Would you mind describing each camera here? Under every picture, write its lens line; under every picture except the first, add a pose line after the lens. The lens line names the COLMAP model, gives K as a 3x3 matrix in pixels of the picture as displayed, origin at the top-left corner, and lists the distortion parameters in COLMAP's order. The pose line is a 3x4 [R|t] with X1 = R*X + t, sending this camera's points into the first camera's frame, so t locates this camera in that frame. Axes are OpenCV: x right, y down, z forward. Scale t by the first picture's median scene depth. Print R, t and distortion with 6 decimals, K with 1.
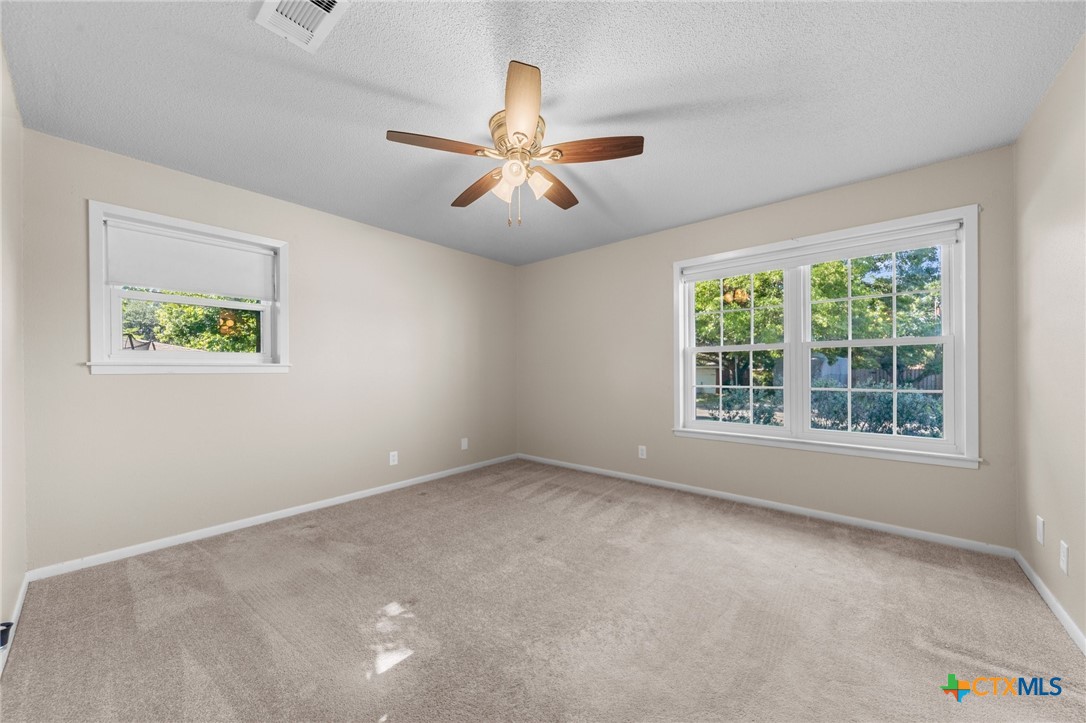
lens RADIAL K [[384.2, 0, 548.9], [0, 384.2, 370.0], [0, 0, 1]] dist [0.017770, -0.007756]
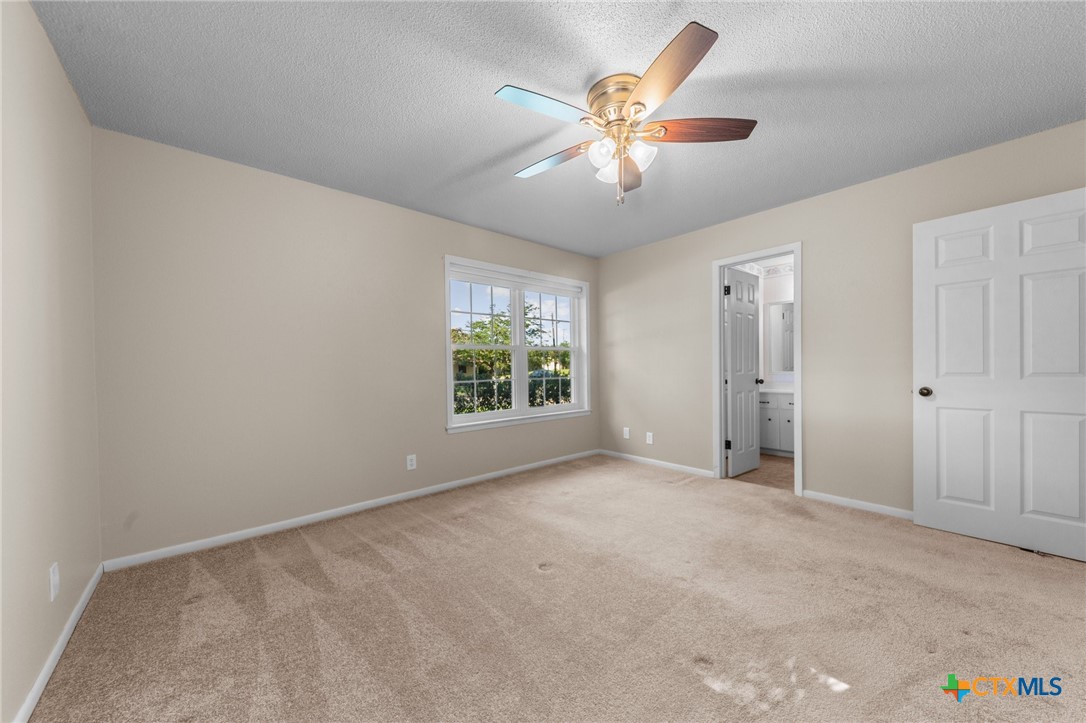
lens RADIAL K [[384.2, 0, 548.9], [0, 384.2, 370.0], [0, 0, 1]] dist [0.017770, -0.007756]
pose [[0.149348, -0.007294, 0.988758, -0.658575], [0.012357, 0.999908, 0.005509, 0.008165], [-0.988707, 0.011395, 0.149425, 0.670933]]
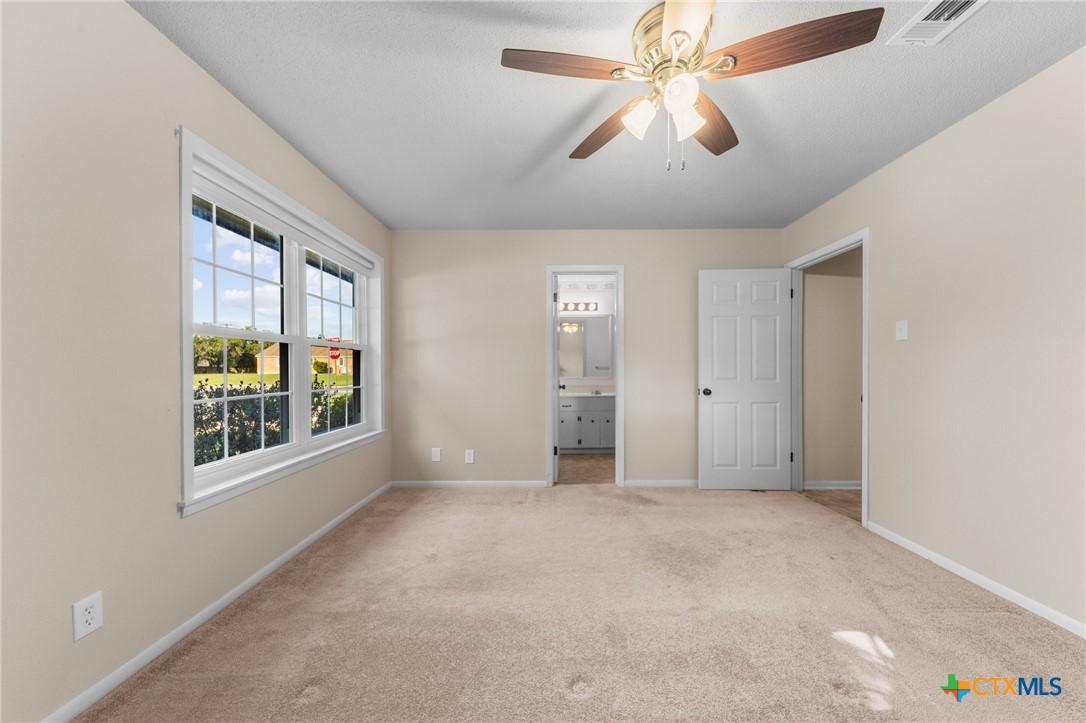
lens RADIAL K [[384.2, 0, 548.9], [0, 384.2, 370.0], [0, 0, 1]] dist [0.017770, -0.007756]
pose [[-0.636383, 0.005210, 0.771356, -0.321383], [0.005877, 0.999981, -0.001906, 0.004123], [-0.771351, 0.003321, -0.636401, 1.069216]]
